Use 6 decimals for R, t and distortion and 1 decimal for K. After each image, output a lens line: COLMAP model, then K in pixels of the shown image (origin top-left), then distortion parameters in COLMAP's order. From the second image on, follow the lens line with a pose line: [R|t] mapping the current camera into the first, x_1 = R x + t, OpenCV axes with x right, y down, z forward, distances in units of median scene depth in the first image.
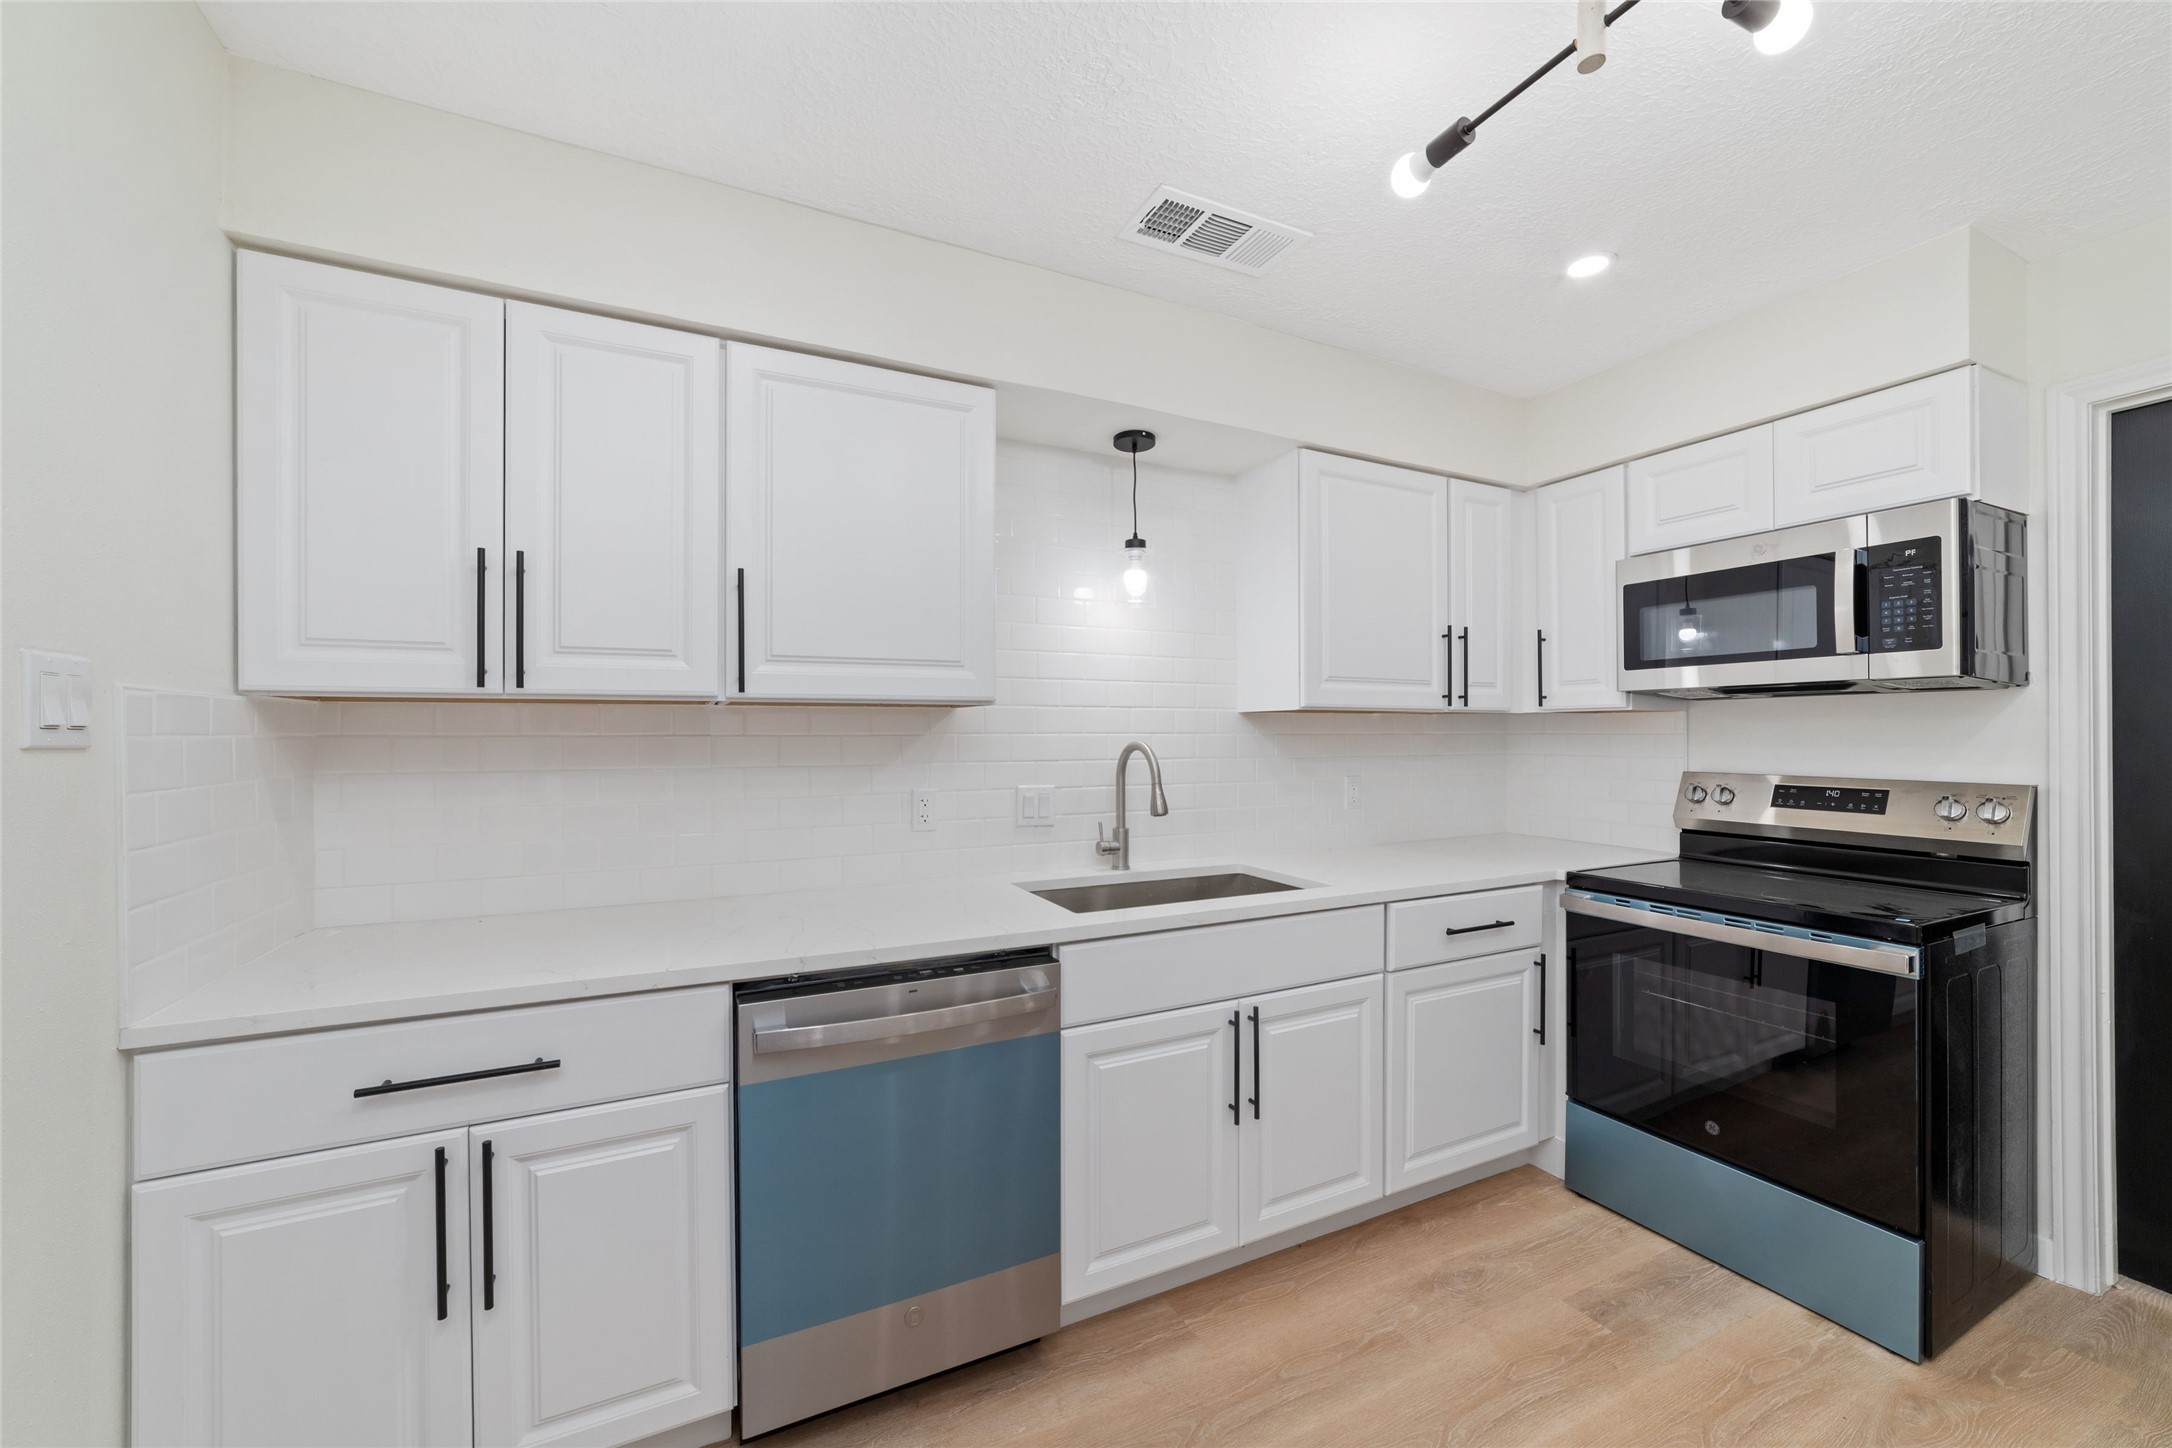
lens RADIAL K [[838.7, 0, 1080.2], [0, 838.7, 733.7], [0, 0, 1]] dist [-0.020443, 0.005694]
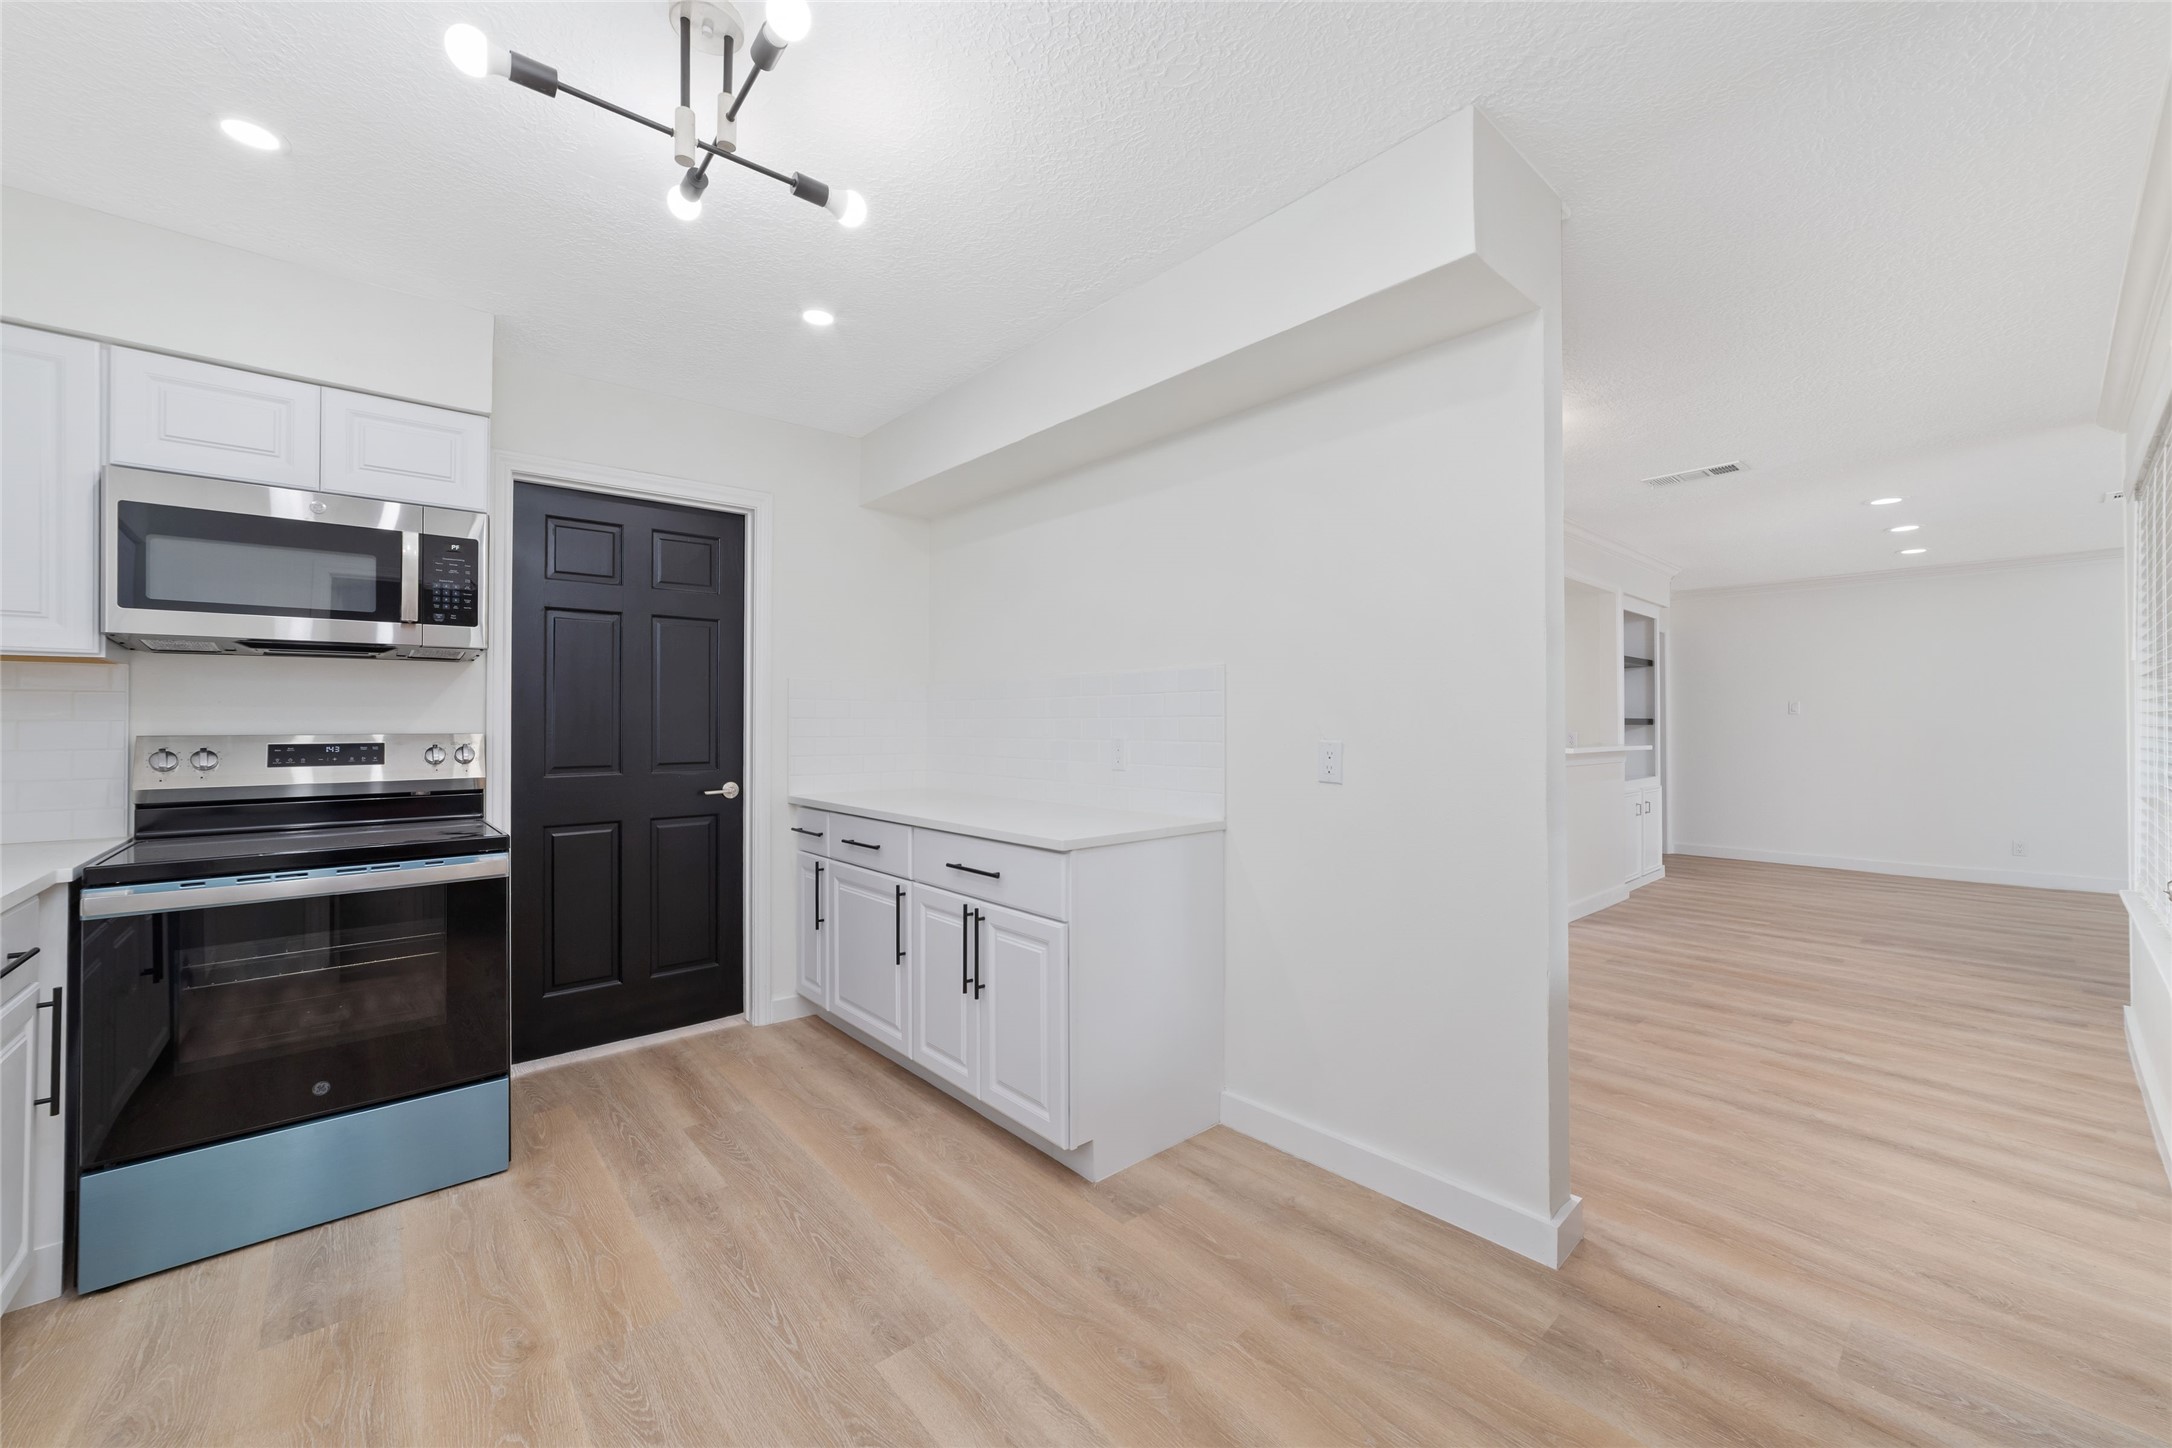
lens RADIAL K [[838.7, 0, 1093.4], [0, 838.7, 715.7], [0, 0, 1]] dist [-0.020443, 0.005694]
pose [[-0.272452, 0.007699, 0.962139, -0.423645], [0.005417, 0.999964, -0.006468, 0.044984], [-0.962154, 0.003450, -0.272484, 0.377930]]
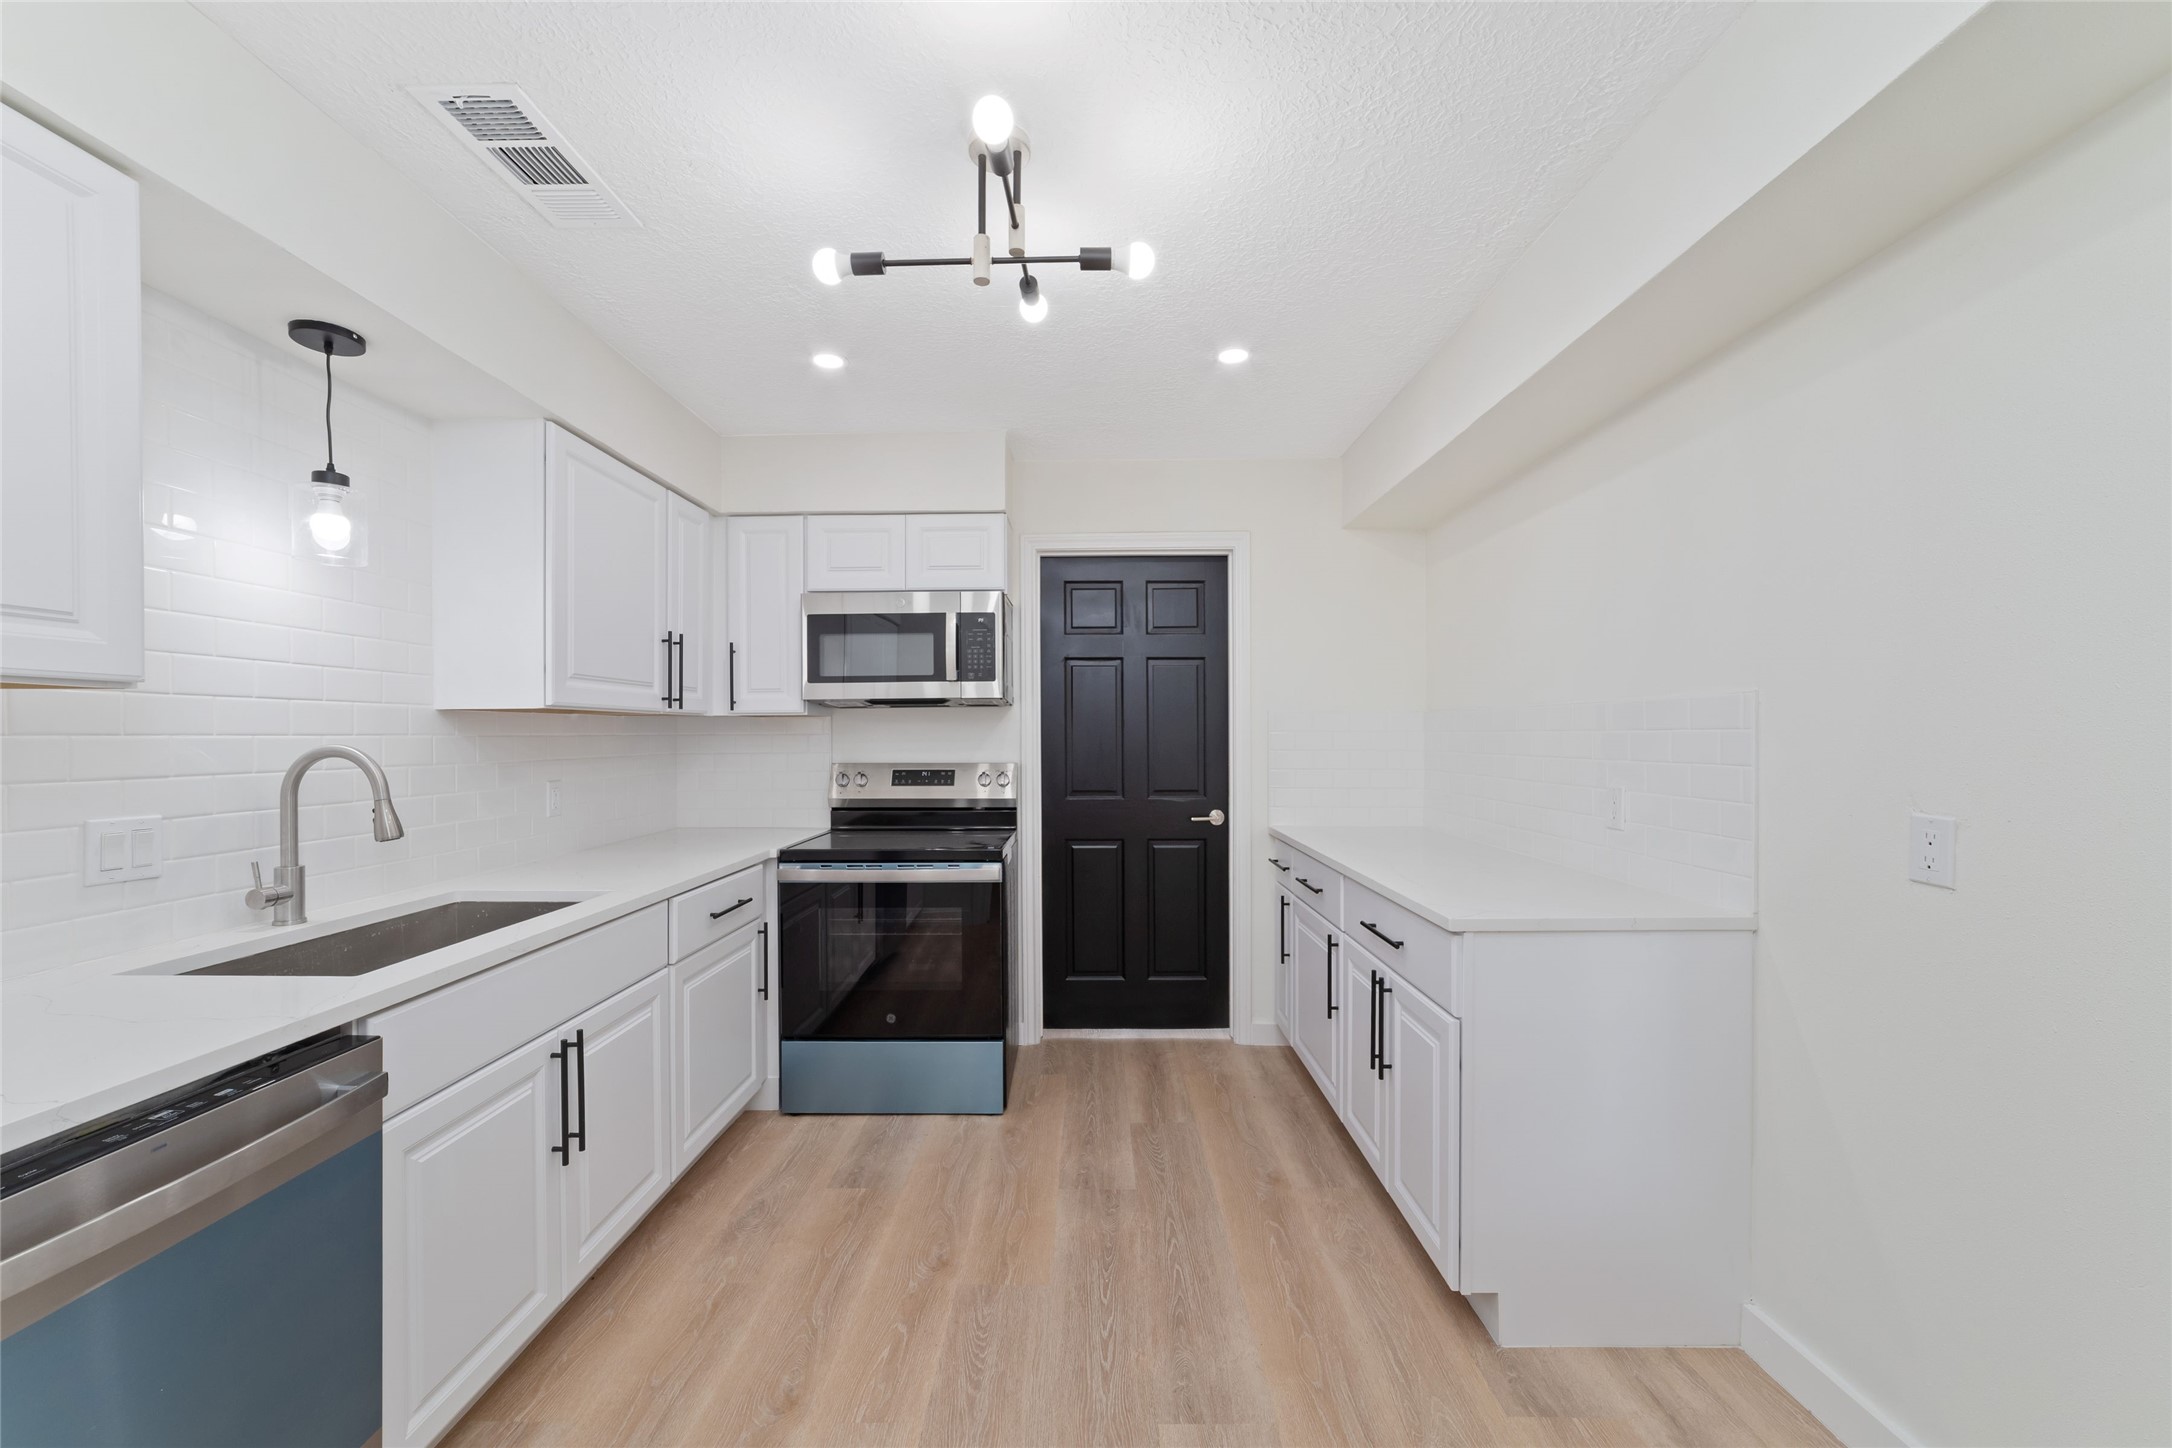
lens RADIAL K [[838.7, 0, 1092.8], [0, 838.7, 741.7], [0, 0, 1]] dist [-0.020443, 0.005694]
pose [[0.438000, -0.009089, 0.898929, -0.333870], [0.004316, 0.999959, 0.008008, 0.003831], [-0.898964, 0.000372, 0.438021, 0.083760]]
